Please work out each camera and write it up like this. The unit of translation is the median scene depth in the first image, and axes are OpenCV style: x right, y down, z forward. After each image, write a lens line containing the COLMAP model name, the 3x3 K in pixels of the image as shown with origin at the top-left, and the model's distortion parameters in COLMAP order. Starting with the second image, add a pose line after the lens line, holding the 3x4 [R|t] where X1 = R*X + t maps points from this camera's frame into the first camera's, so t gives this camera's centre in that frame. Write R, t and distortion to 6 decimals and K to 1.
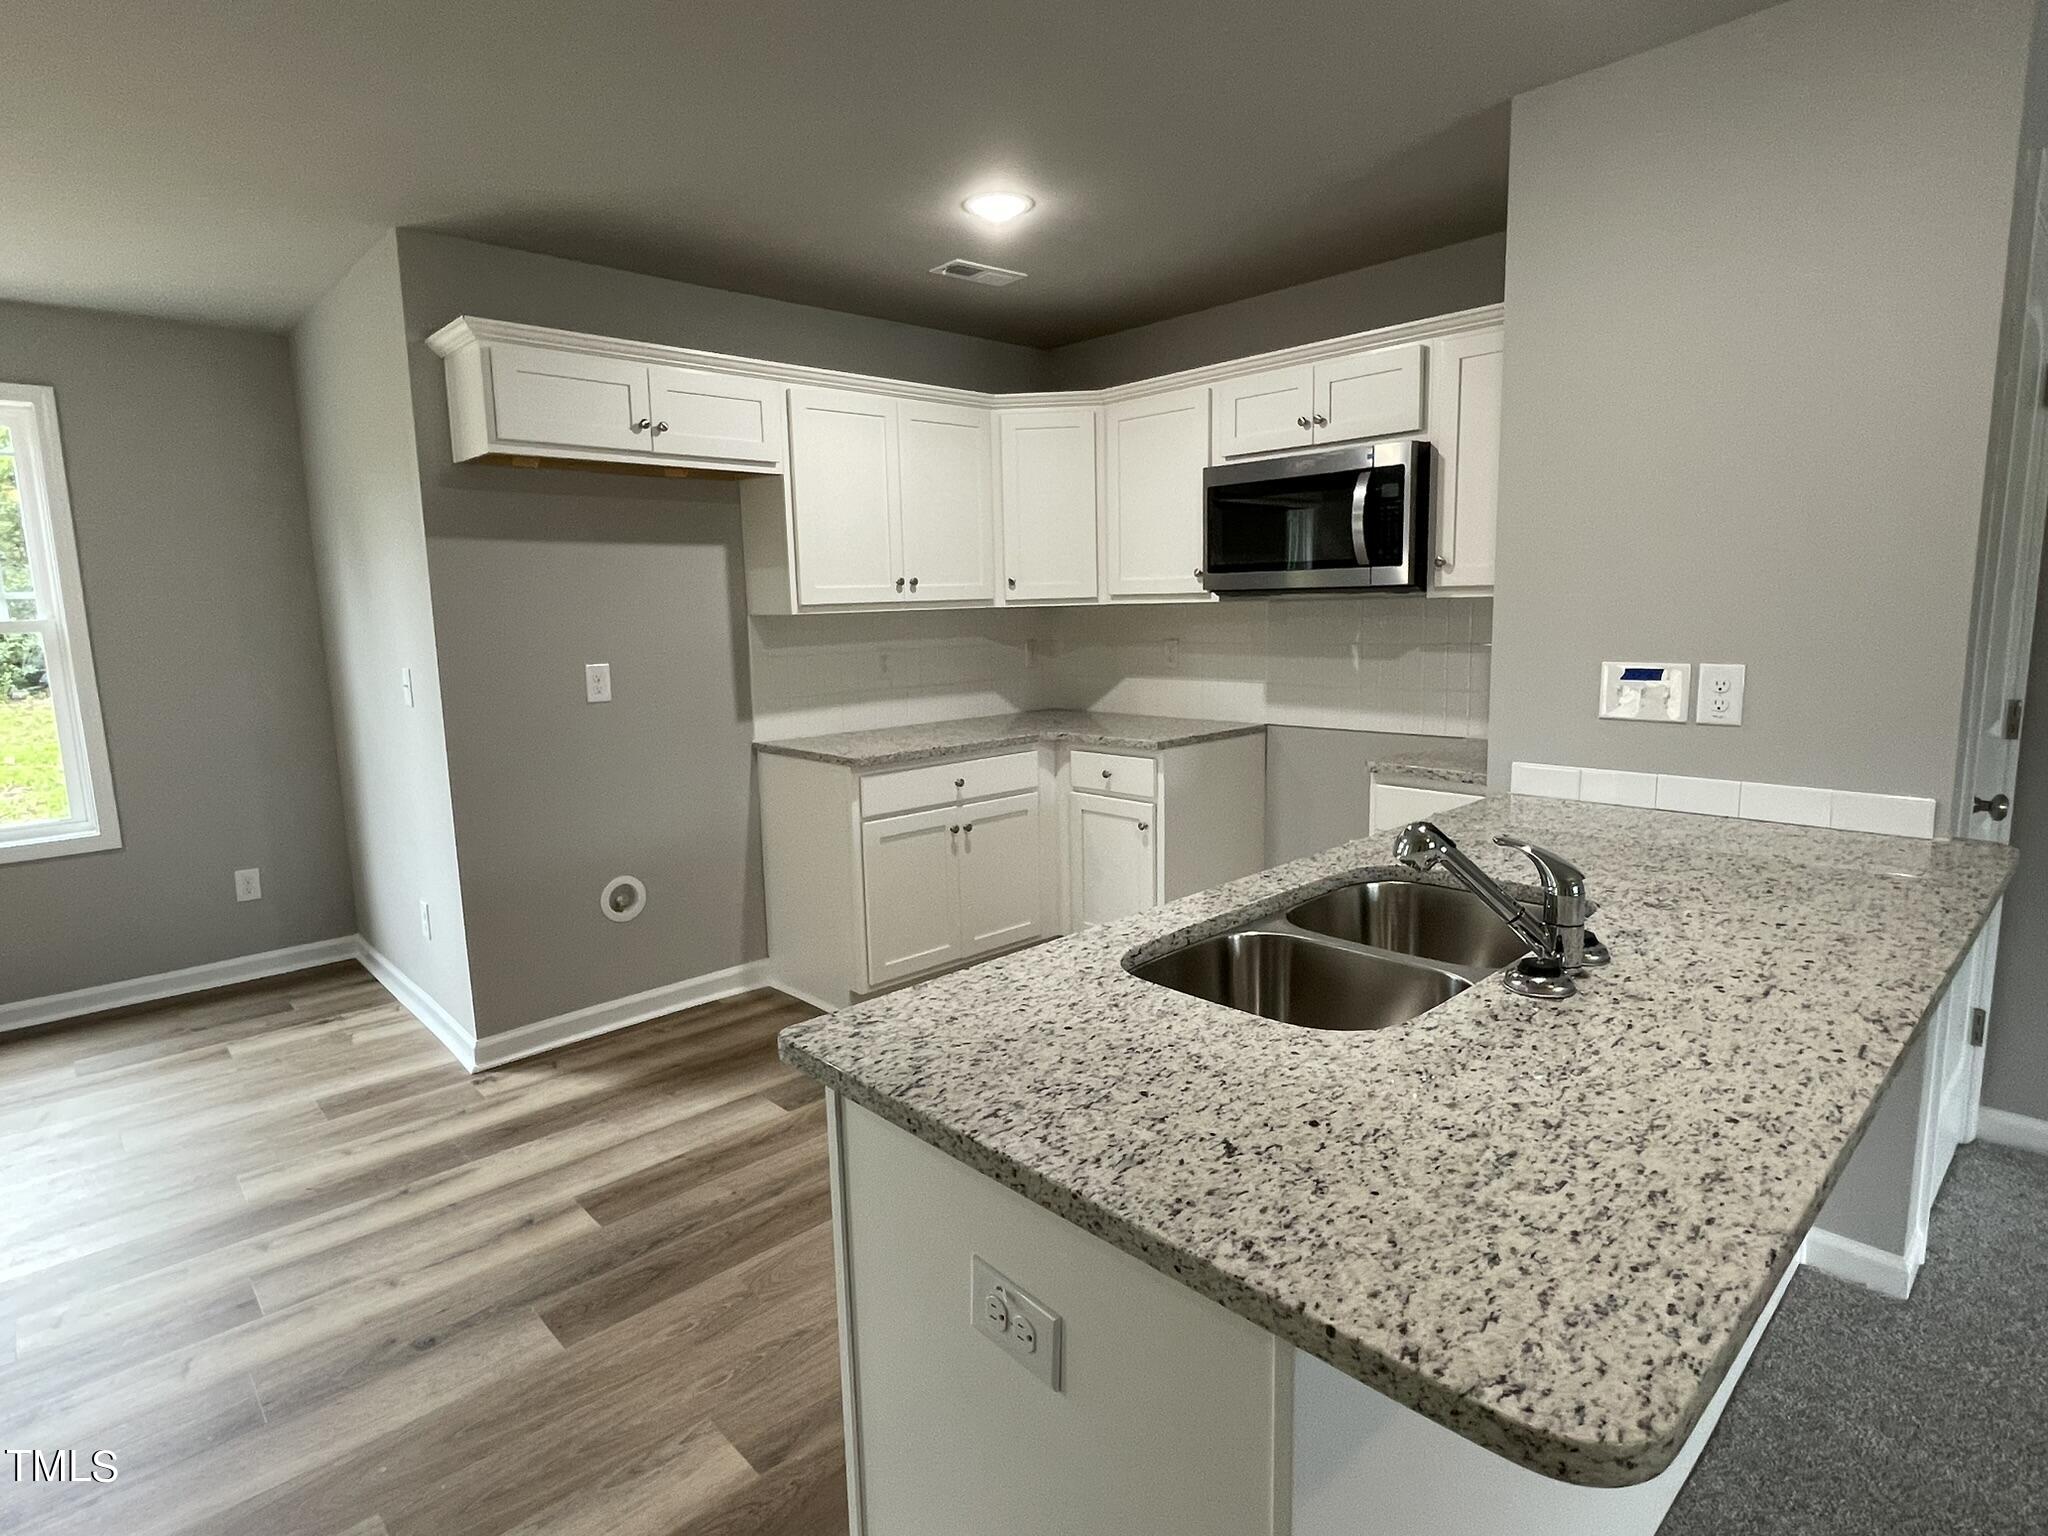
lens RADIAL K [[1088.1, 0, 1017.1], [0, 1088.1, 760.4], [0, 0, 1]] dist [-0.002241, -0.001351]
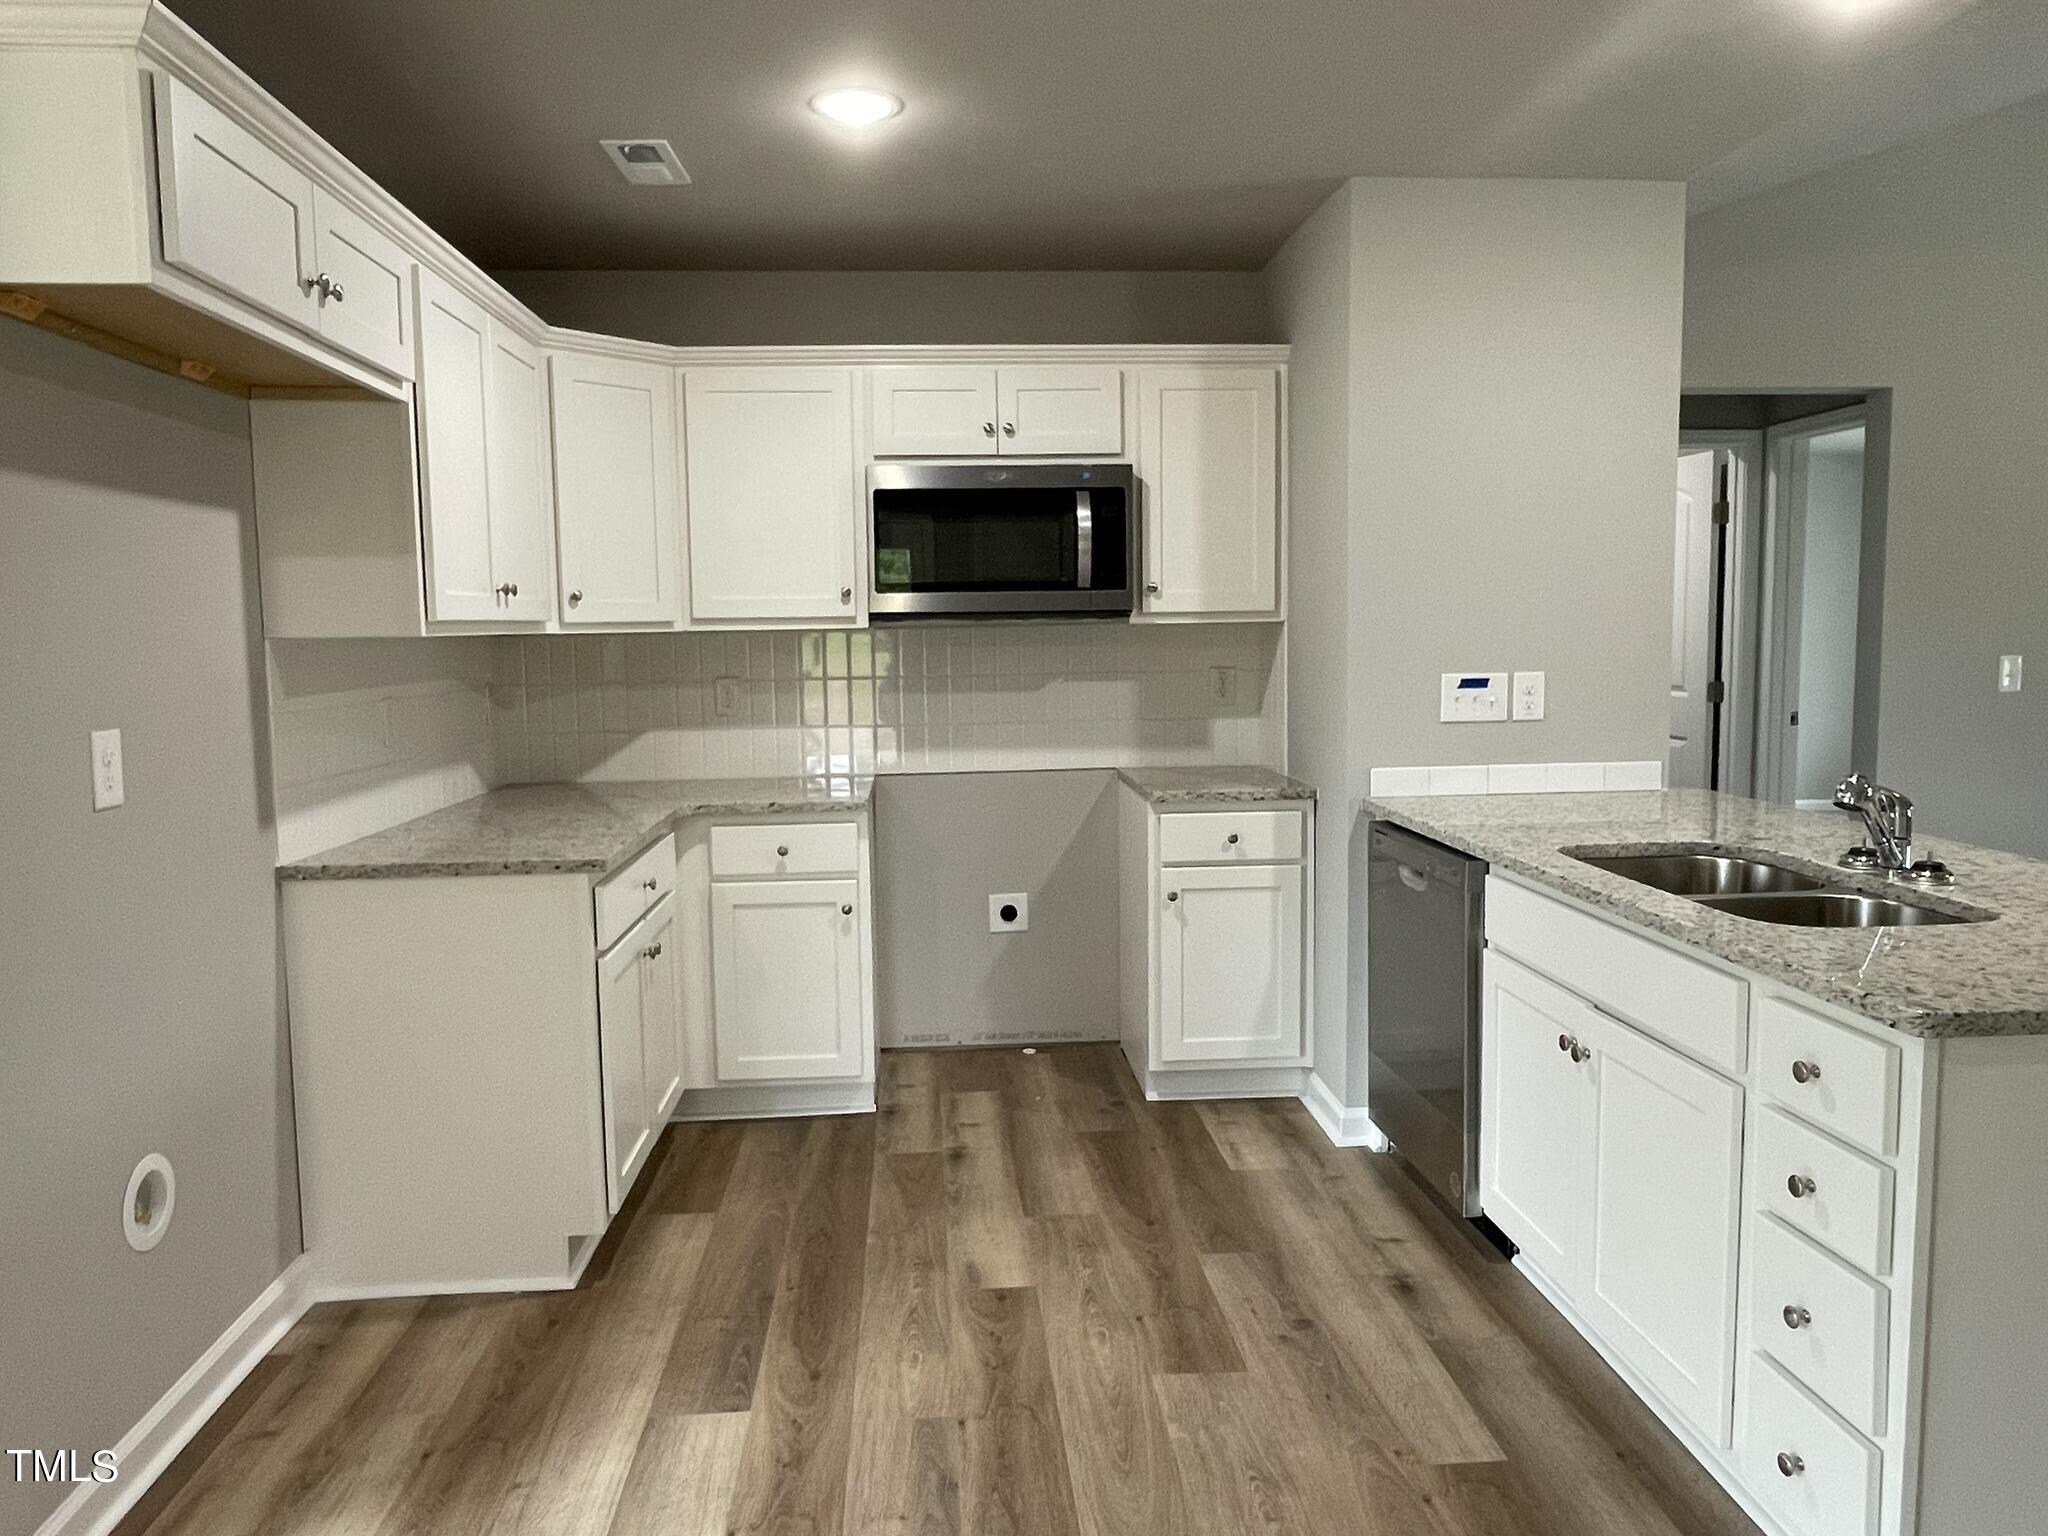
lens RADIAL K [[1365.5, 0, 1007.8], [0, 1365.5, 753.1], [0, 0, 1]] dist [-0.004168, -0.000673]
pose [[0.630799, -0.055859, 0.773933, -0.593300], [0.112689, 0.993426, -0.020146, -0.019493], [-0.767720, 0.099922, 0.632947, 0.290431]]
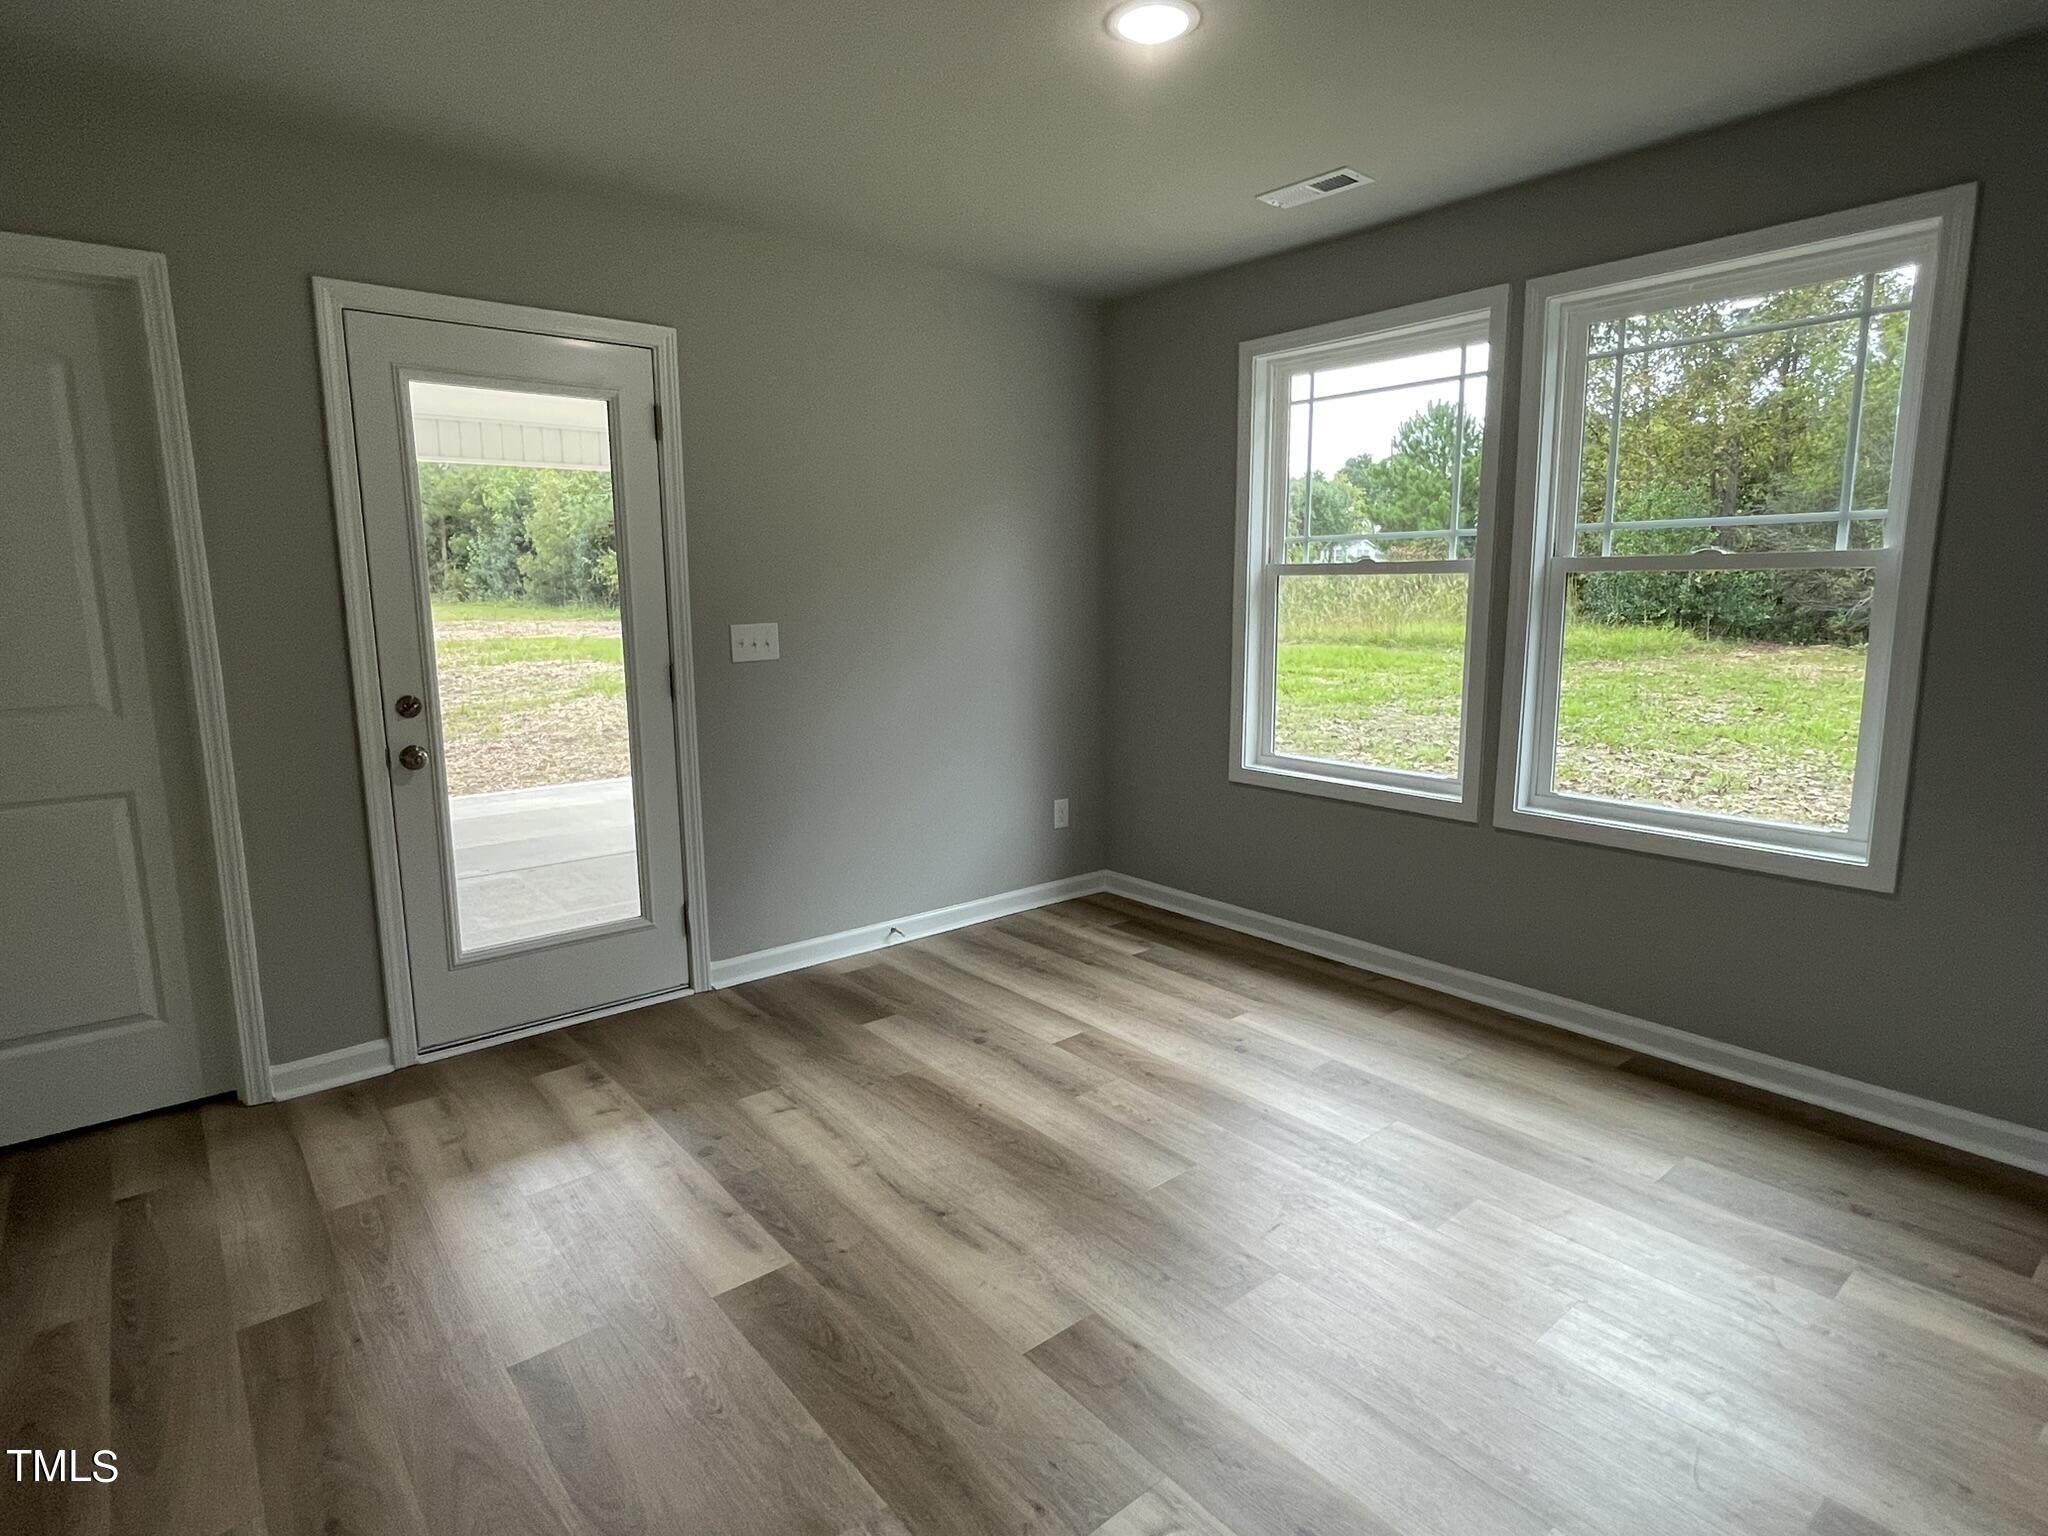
lens RADIAL K [[1088.1, 0, 1017.1], [0, 1088.1, 760.4], [0, 0, 1]] dist [-0.002241, -0.001351]
pose [[-0.062398, 0.184750, -0.980803, -0.167153], [-0.135102, 0.972109, 0.191708, -0.058748], [0.988865, 0.144470, -0.035698, 0.525167]]
